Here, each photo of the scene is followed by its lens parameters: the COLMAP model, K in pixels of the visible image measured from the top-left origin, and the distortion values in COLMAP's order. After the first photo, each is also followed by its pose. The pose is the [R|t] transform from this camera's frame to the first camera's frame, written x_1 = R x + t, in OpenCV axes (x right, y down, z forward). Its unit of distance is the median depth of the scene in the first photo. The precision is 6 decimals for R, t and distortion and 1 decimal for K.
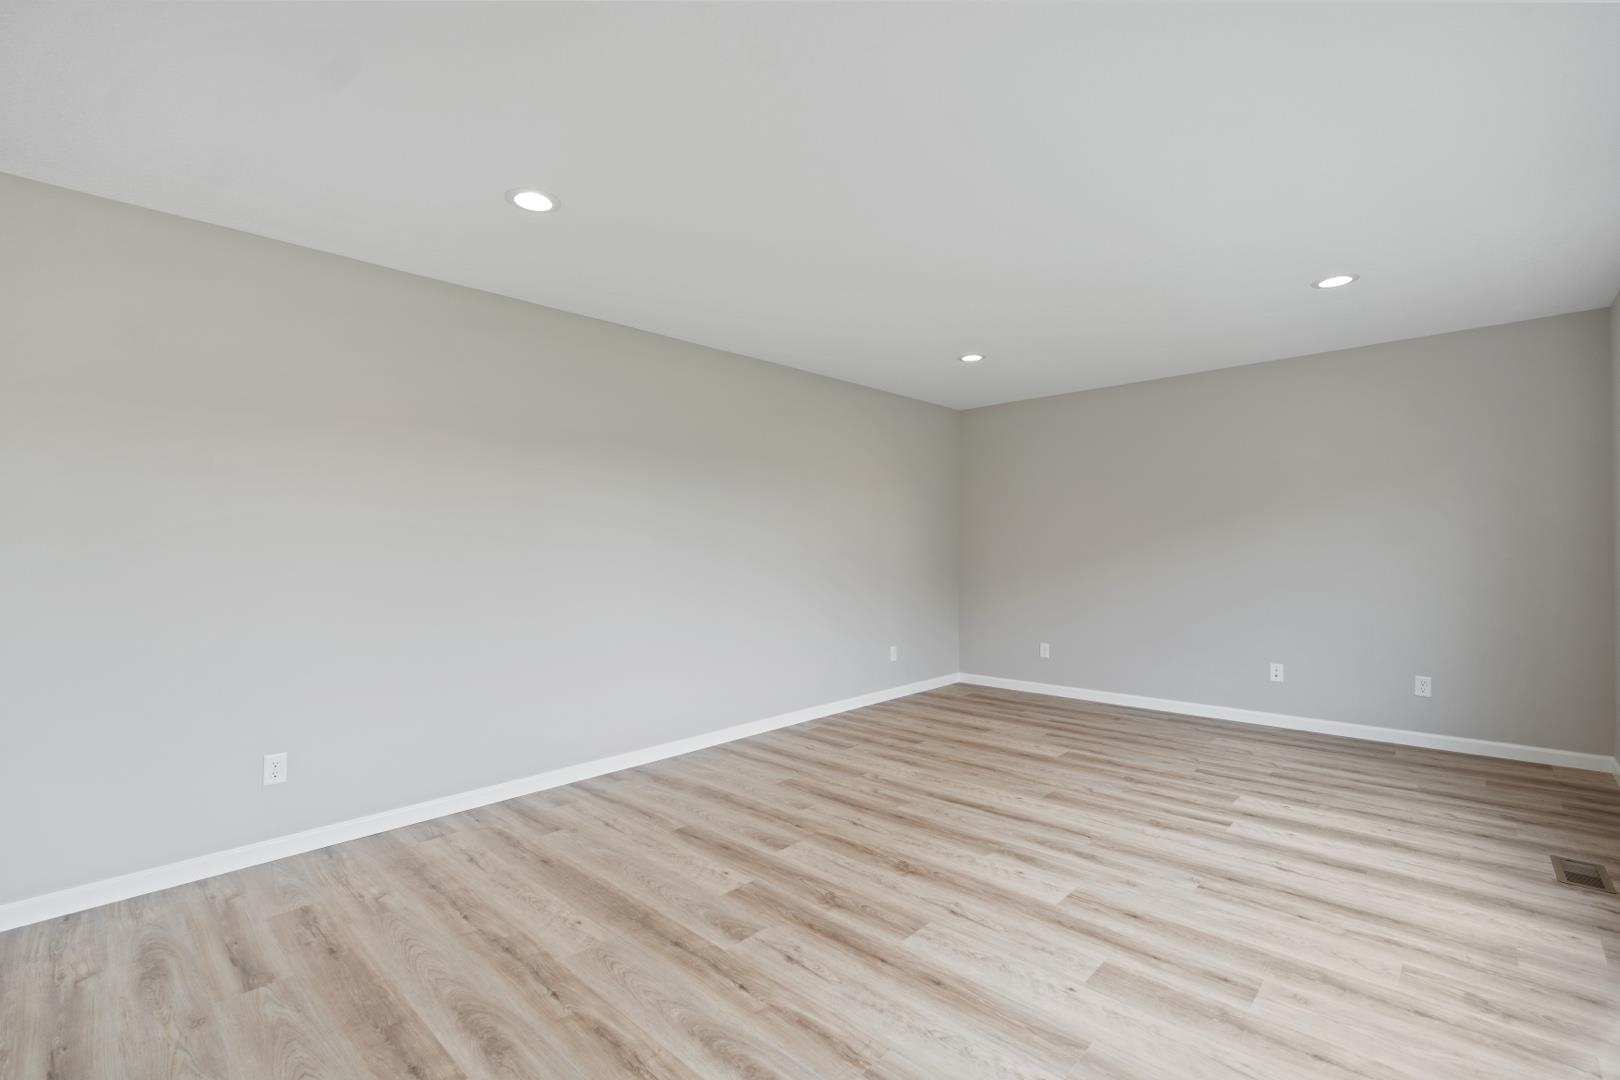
lens RADIAL K [[713.2, 0, 807.4], [0, 713.2, 541.9], [0, 0, 1]] dist [0.001018, -0.000308]
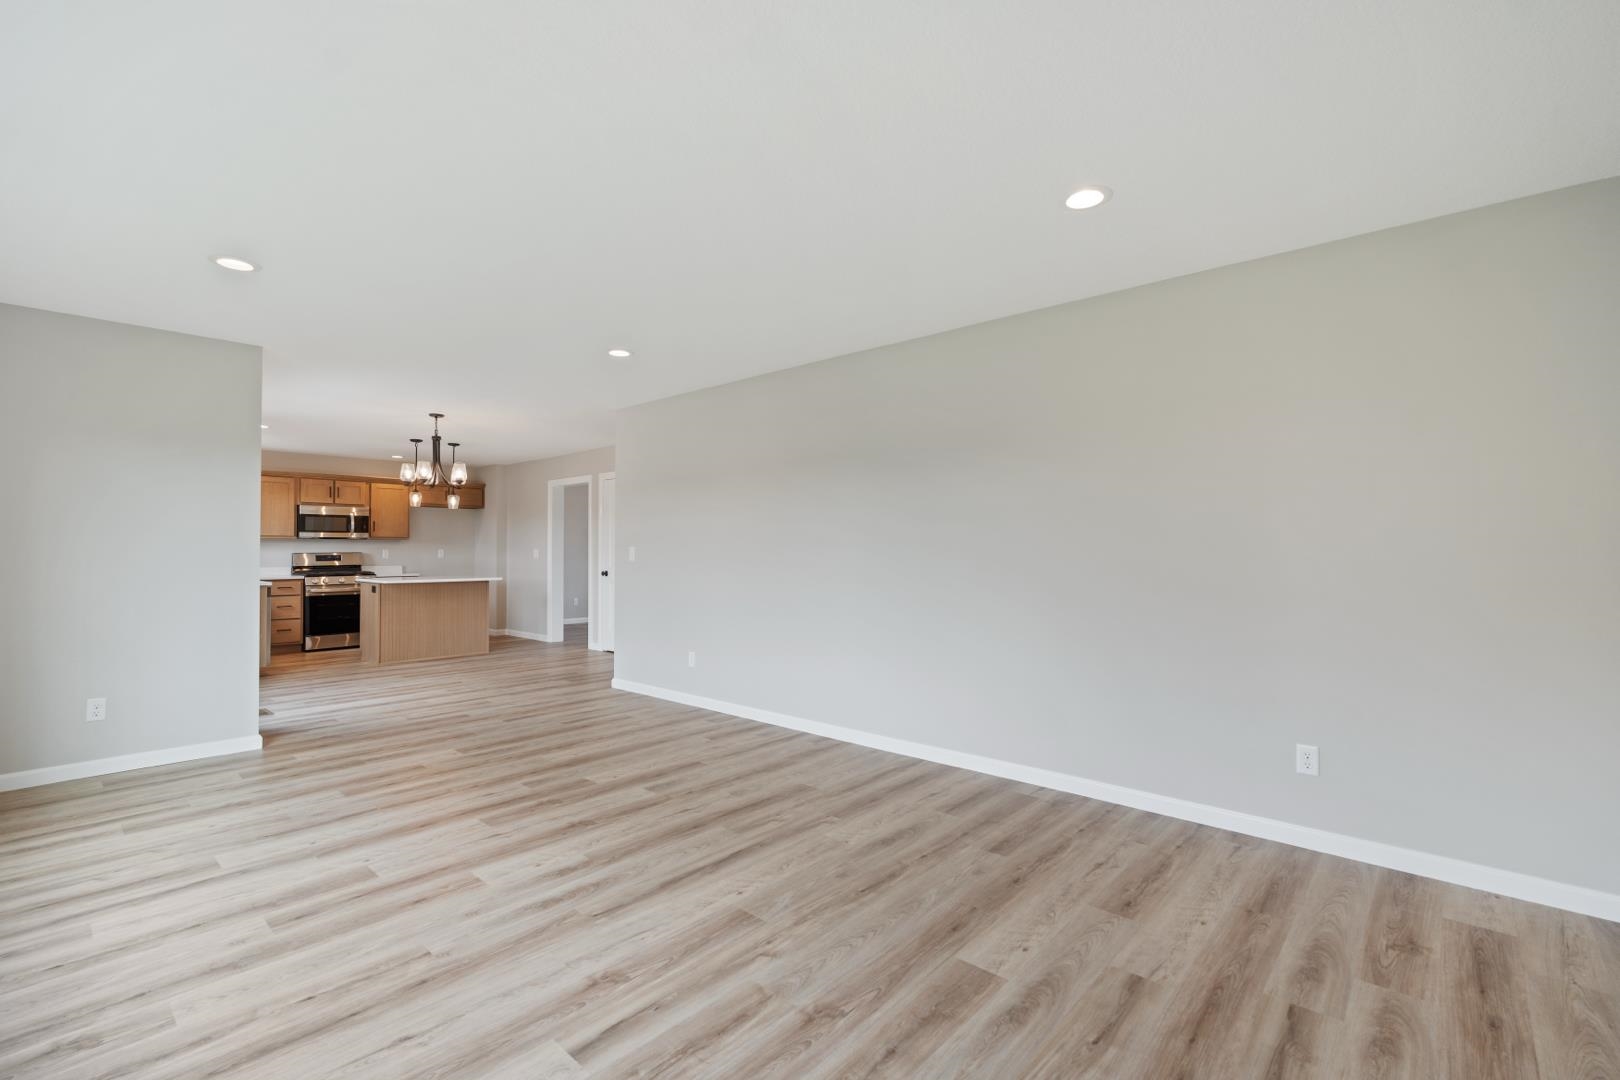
lens RADIAL K [[713.2, 0, 815.4], [0, 713.2, 545.8], [0, 0, 1]] dist [0.001018, -0.000308]
pose [[0.025259, -0.001886, -0.999679, 1.236700], [0.013087, 0.999913, -0.001556, -0.000243], [0.999595, -0.013043, 0.025282, 1.261613]]
